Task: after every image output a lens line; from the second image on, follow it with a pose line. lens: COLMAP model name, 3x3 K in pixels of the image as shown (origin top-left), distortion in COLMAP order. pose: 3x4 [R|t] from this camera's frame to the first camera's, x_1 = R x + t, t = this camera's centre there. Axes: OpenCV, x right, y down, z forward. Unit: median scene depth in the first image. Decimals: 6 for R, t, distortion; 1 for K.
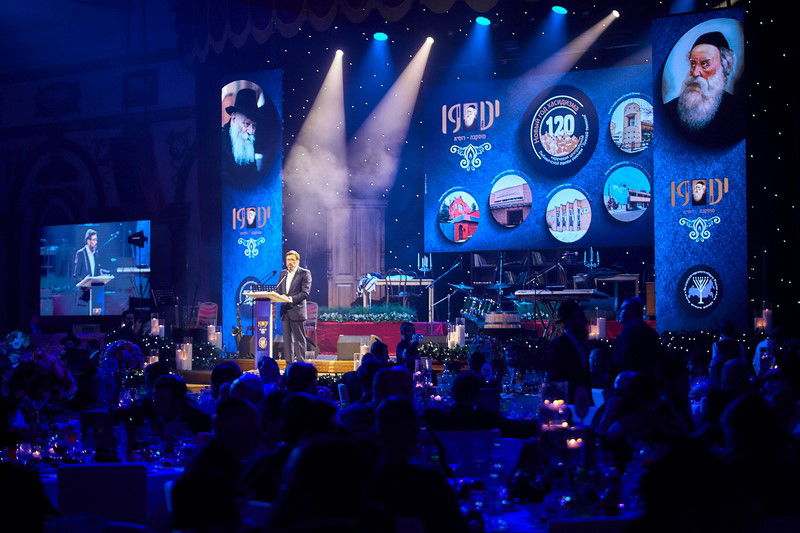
lens RADIAL K [[1824.2, 0, 399.2], [0, 1824.2, 265.5], [0, 0, 1]] dist [-0.006773, 0.000000]
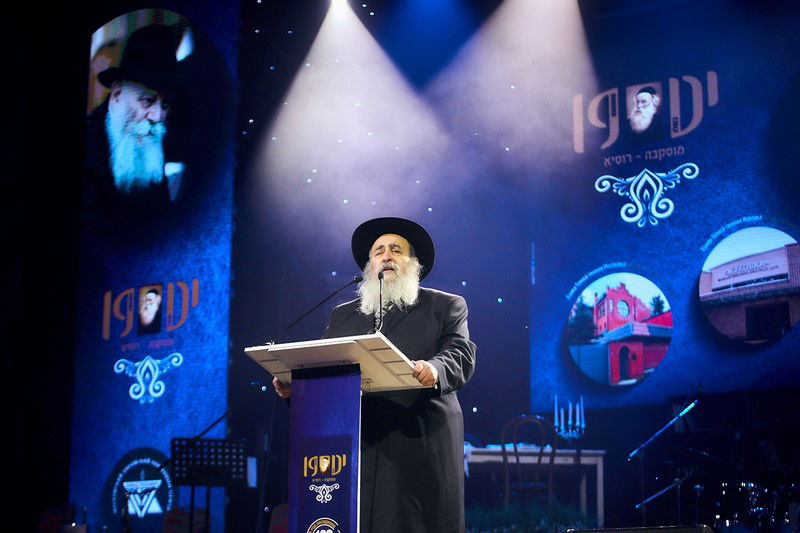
lens RADIAL K [[1655.1, 0, 400.1], [0, 1655.1, 271.4], [0, 0, 1]] dist [-0.130335, 0.000000]
pose [[0.988927, 0.043170, 0.141987, -0.078680], [-0.014037, 0.979675, -0.200099, 0.041257], [-0.147740, 0.195891, 0.969433, 0.619985]]
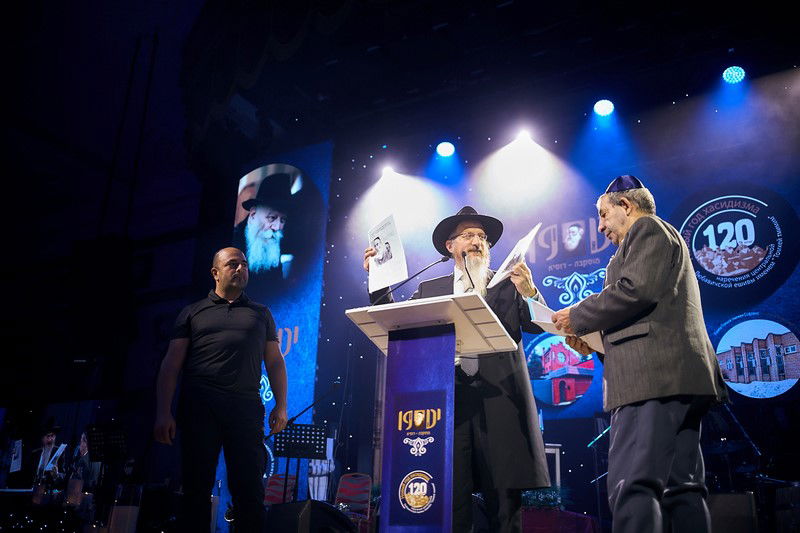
lens RADIAL K [[799.2, 0, 403.8], [0, 799.2, 264.3], [0, 0, 1]] dist [0.000081, 0.000000]
pose [[0.984970, 0.094965, 0.144277, -0.076813], [-0.043385, 0.944539, -0.325520, 0.039042], [-0.167189, 0.314368, 0.934463, 0.711185]]
